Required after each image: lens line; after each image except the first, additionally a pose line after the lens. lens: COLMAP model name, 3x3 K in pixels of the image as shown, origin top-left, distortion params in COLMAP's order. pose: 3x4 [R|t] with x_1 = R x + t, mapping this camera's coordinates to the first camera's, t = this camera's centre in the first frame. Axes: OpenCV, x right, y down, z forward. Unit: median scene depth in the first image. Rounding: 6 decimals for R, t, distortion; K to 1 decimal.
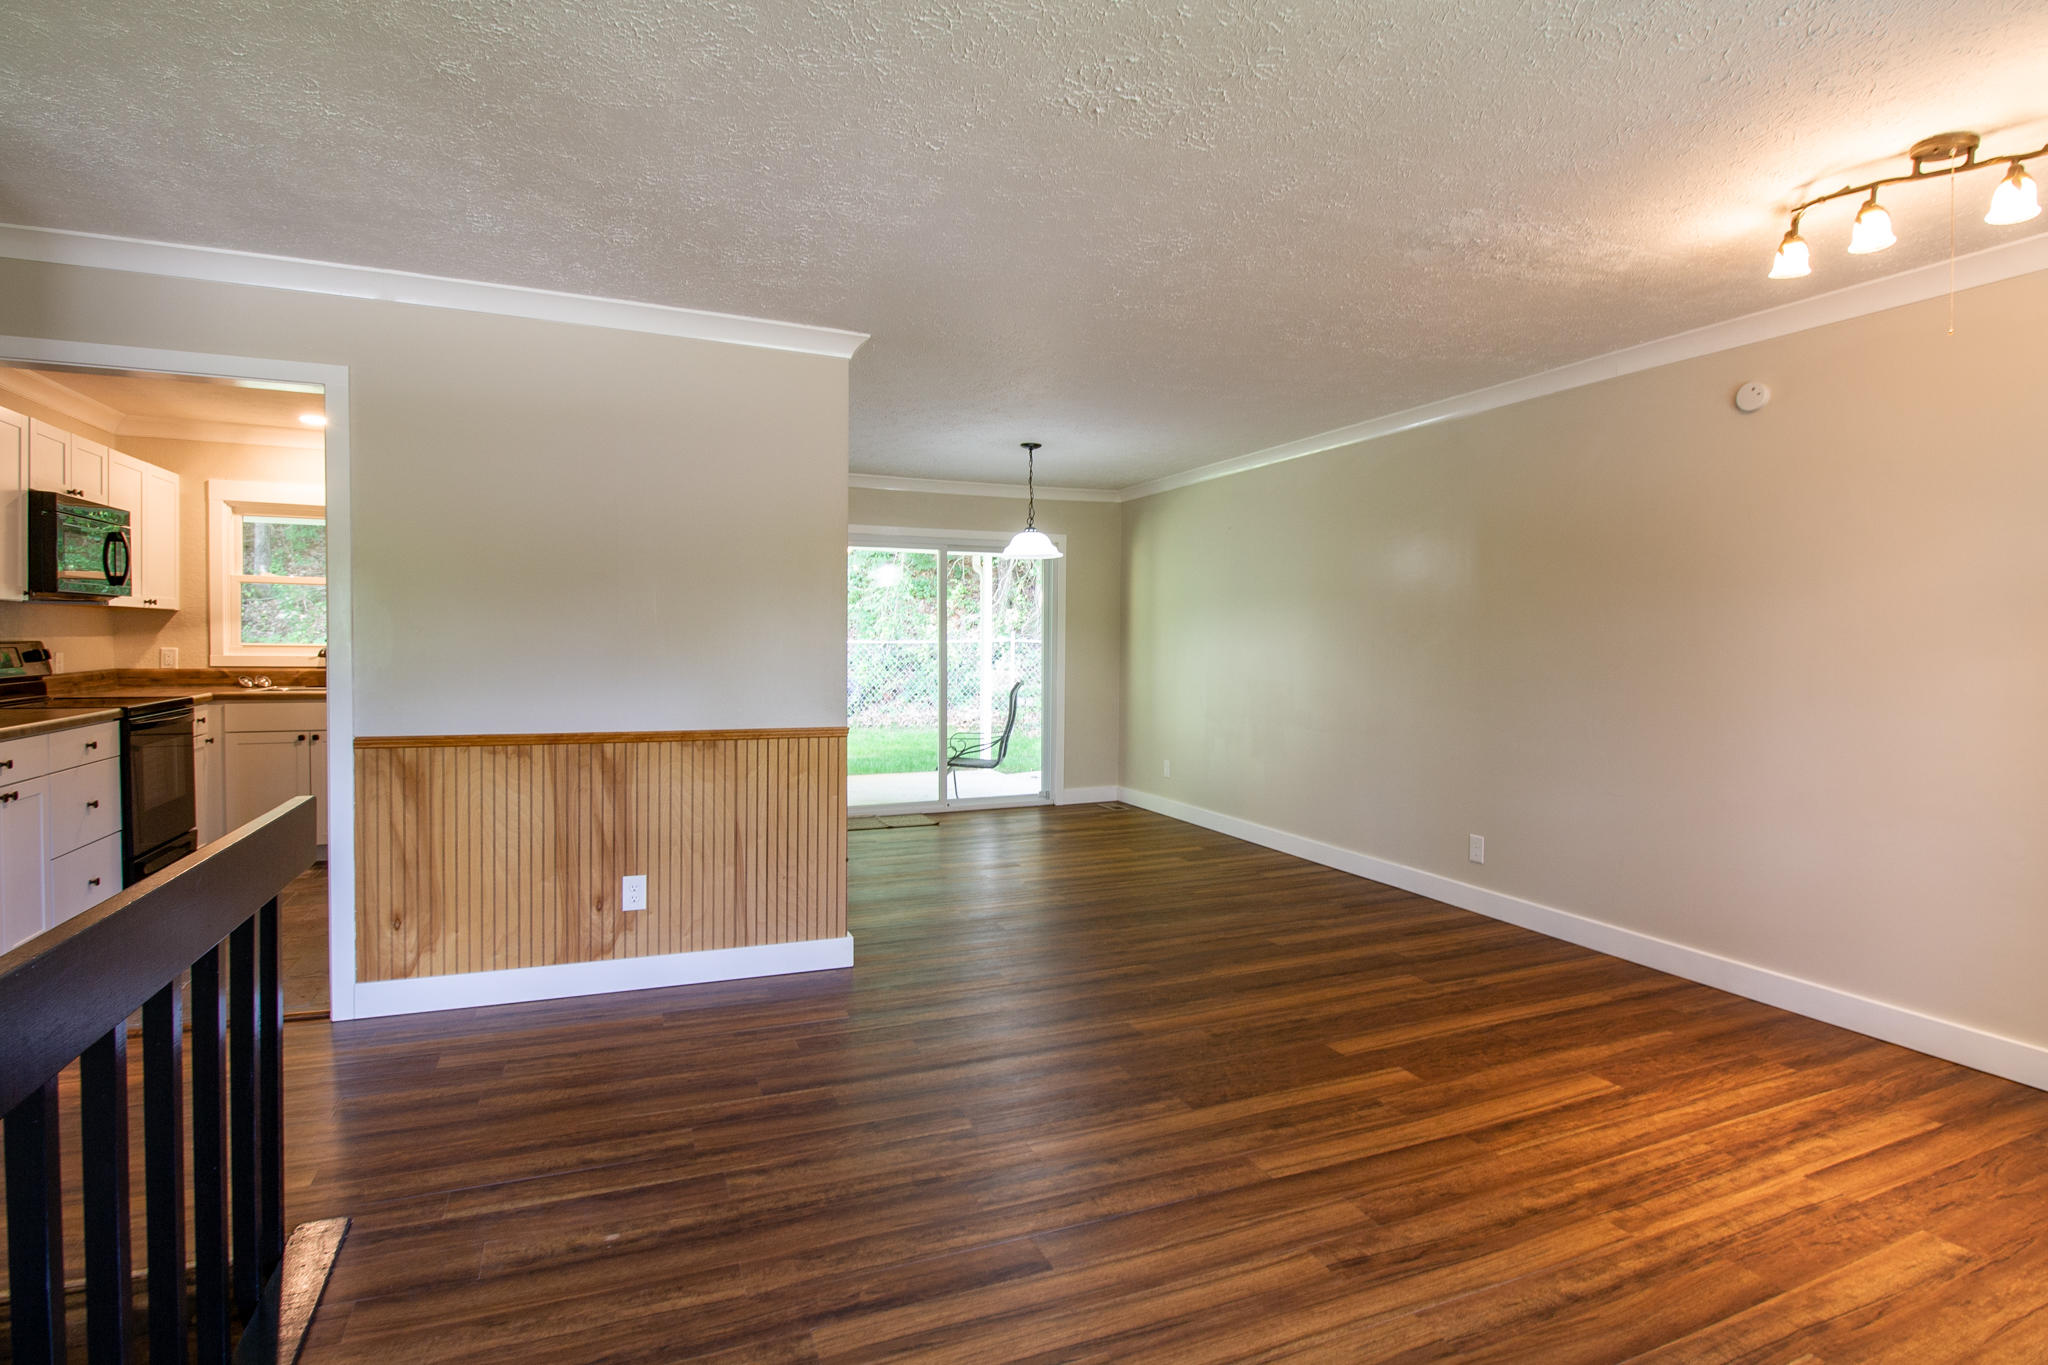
lens RADIAL K [[1014.3, 0, 1034.8], [0, 1014.3, 669.8], [0, 0, 1]] dist [0.002953, -0.015816]
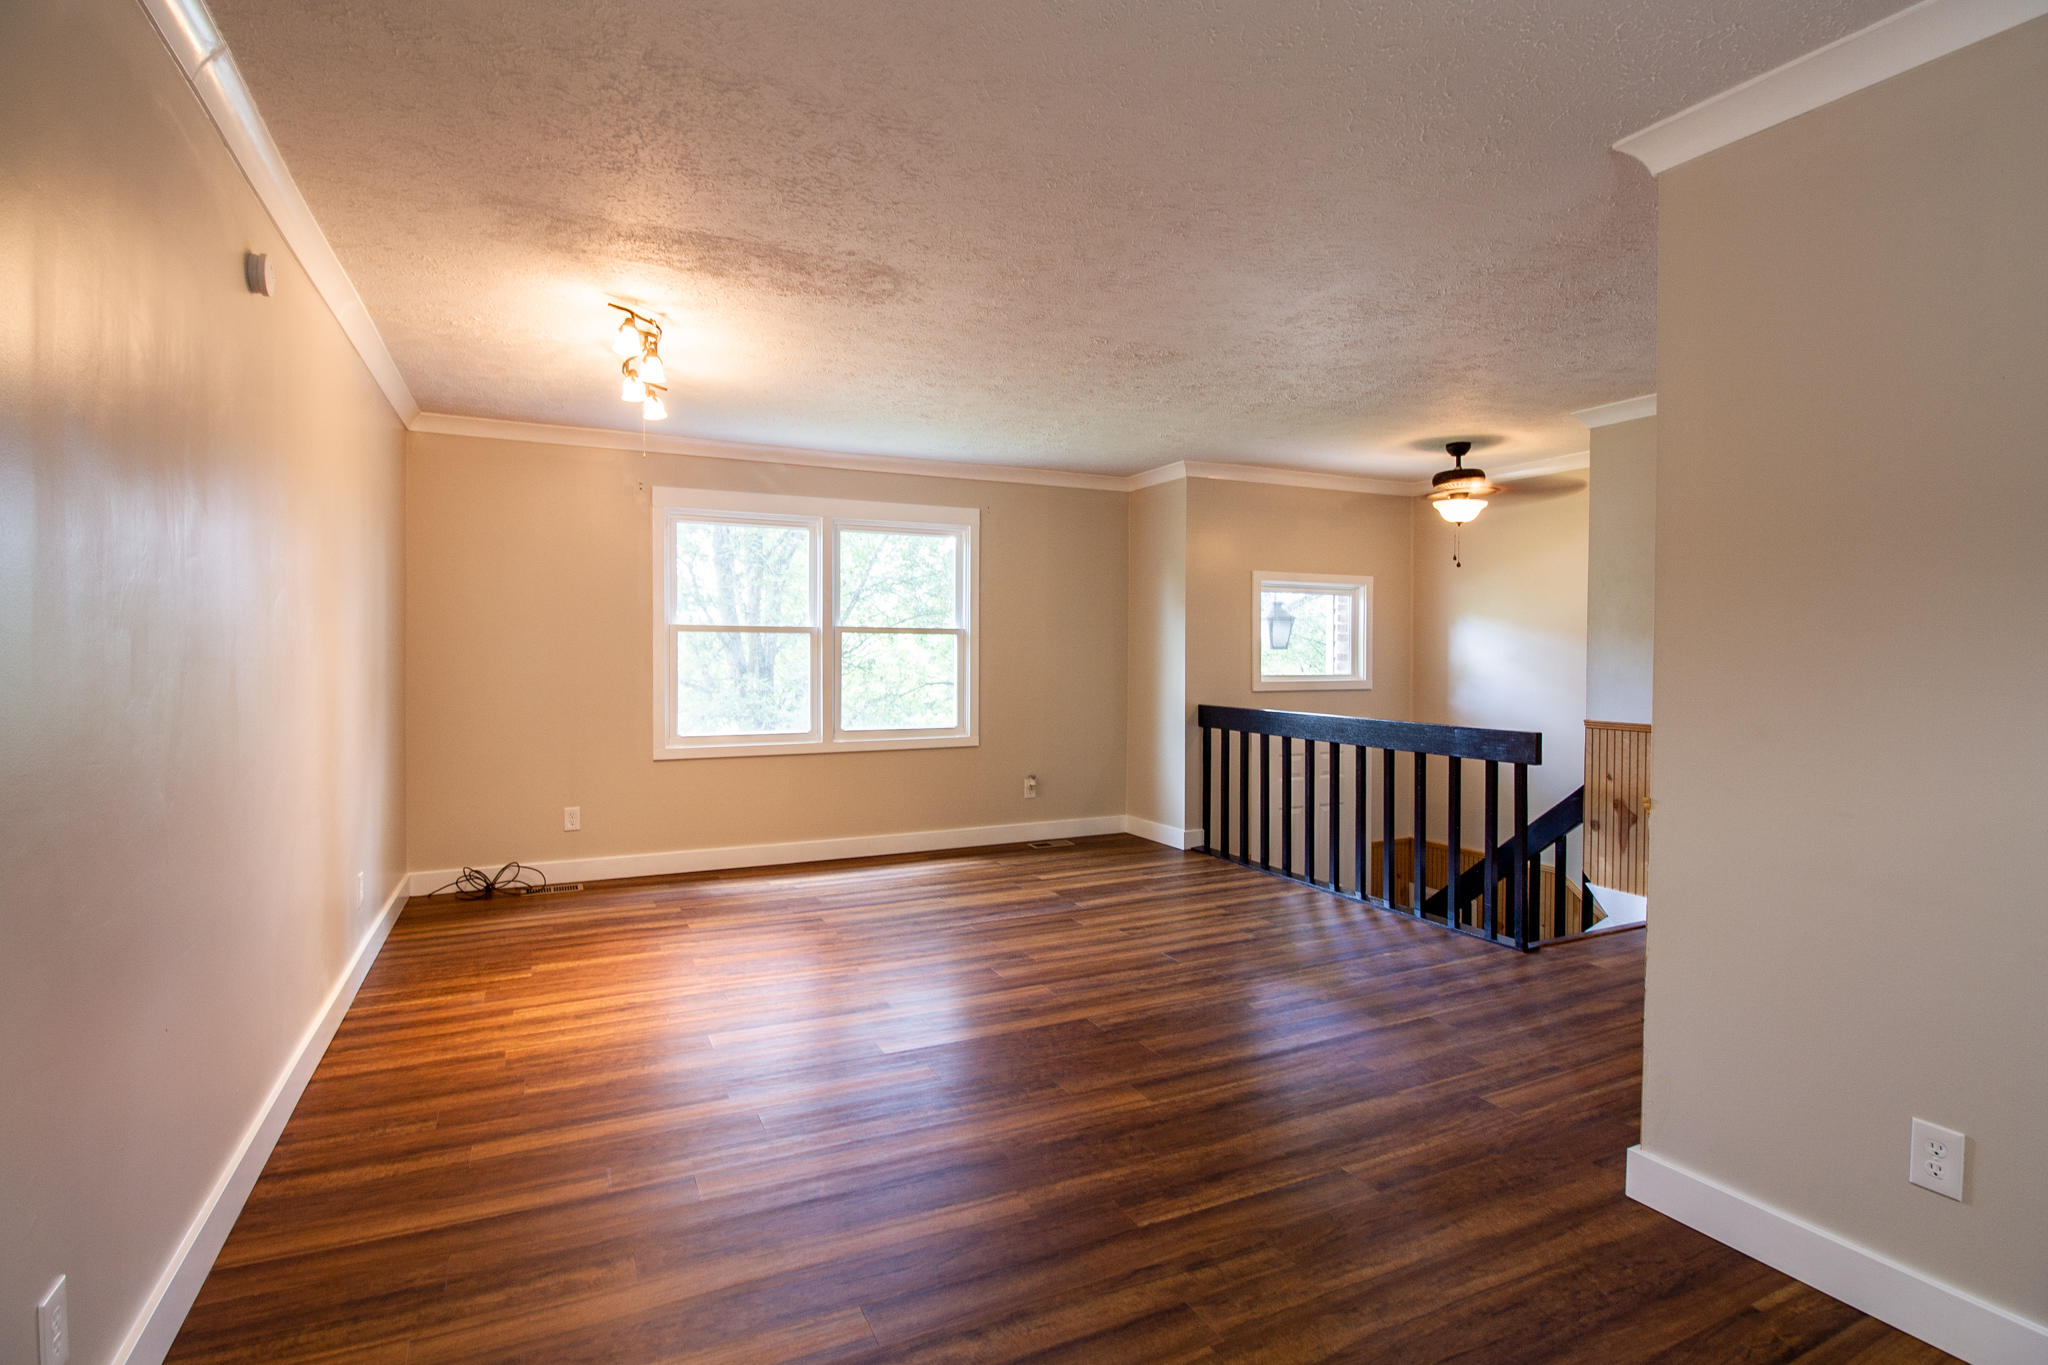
lens RADIAL K [[993.2, 0, 1036.4], [0, 993.2, 667.4], [0, 0, 1]] dist [0.001174, -0.014907]
pose [[-0.998297, -0.013073, -0.056853, 0.278881], [-0.015497, 0.998980, 0.042402, -0.051420], [0.056241, 0.043211, -0.997482, 2.091994]]
